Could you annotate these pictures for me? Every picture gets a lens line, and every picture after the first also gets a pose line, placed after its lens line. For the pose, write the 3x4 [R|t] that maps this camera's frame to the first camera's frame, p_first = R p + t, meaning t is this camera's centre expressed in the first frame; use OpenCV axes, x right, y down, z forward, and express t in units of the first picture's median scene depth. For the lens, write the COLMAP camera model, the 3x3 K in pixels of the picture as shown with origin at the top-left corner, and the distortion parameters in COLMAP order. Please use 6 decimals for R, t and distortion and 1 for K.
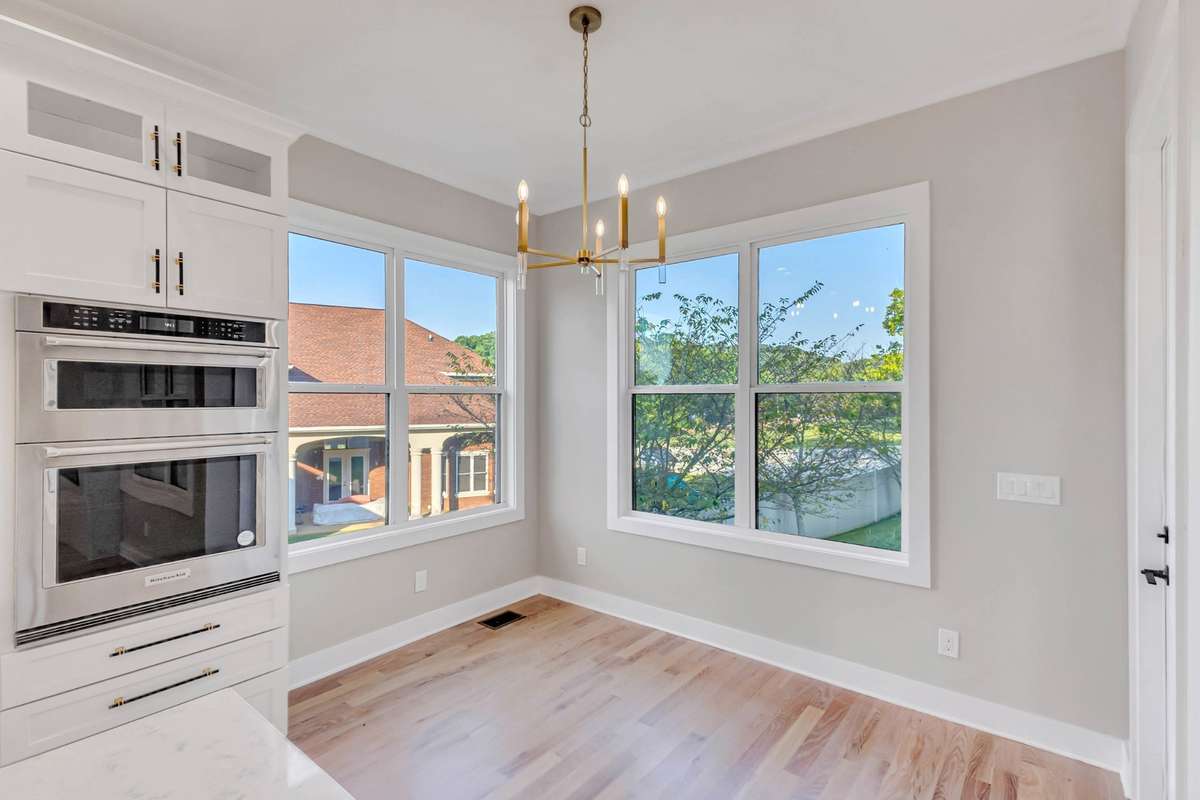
lens RADIAL K [[556.5, 0, 595.9], [0, 556.5, 401.5], [0, 0, 1]] dist [0.016045, 0.000079]
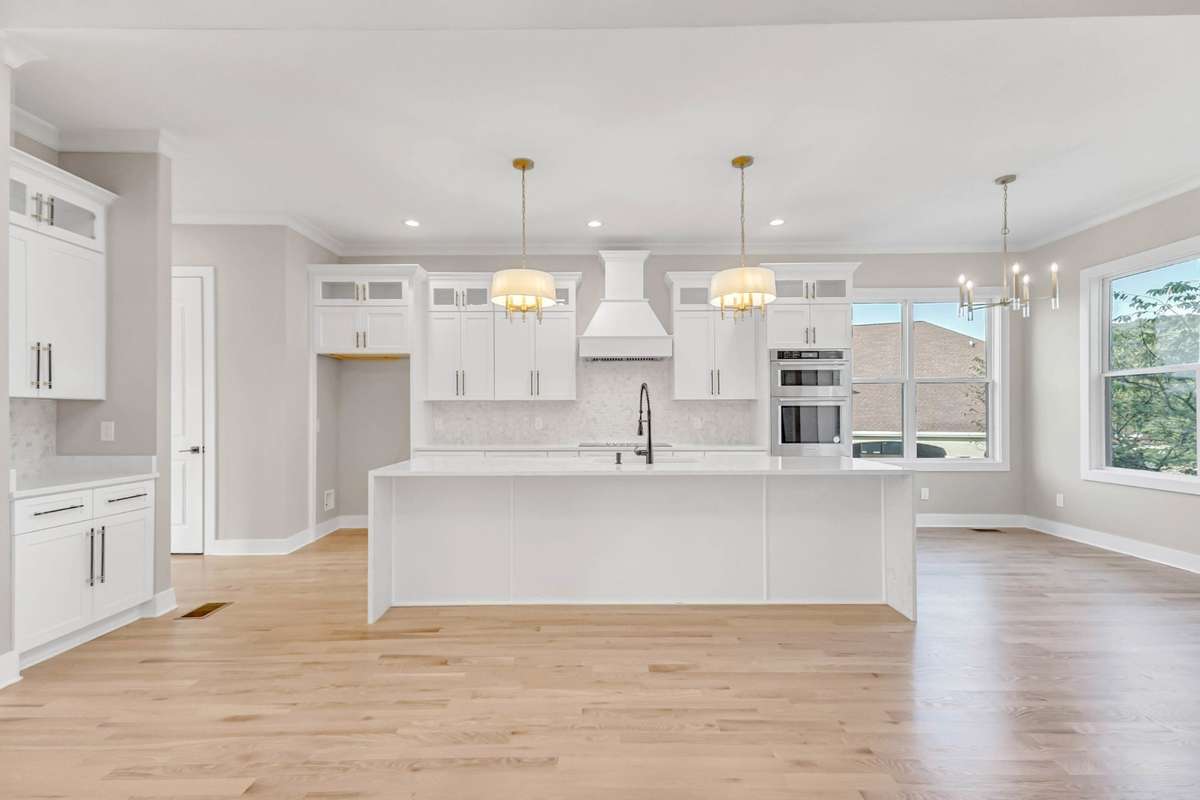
lens RADIAL K [[556.5, 0, 595.8], [0, 556.5, 409.4], [0, 0, 1]] dist [0.016045, 0.000079]
pose [[0.626772, -0.007729, -0.779164, 0.605064], [-0.002874, 0.999921, -0.012231, 0.142775], [0.779197, 0.009906, 0.626701, -1.319452]]
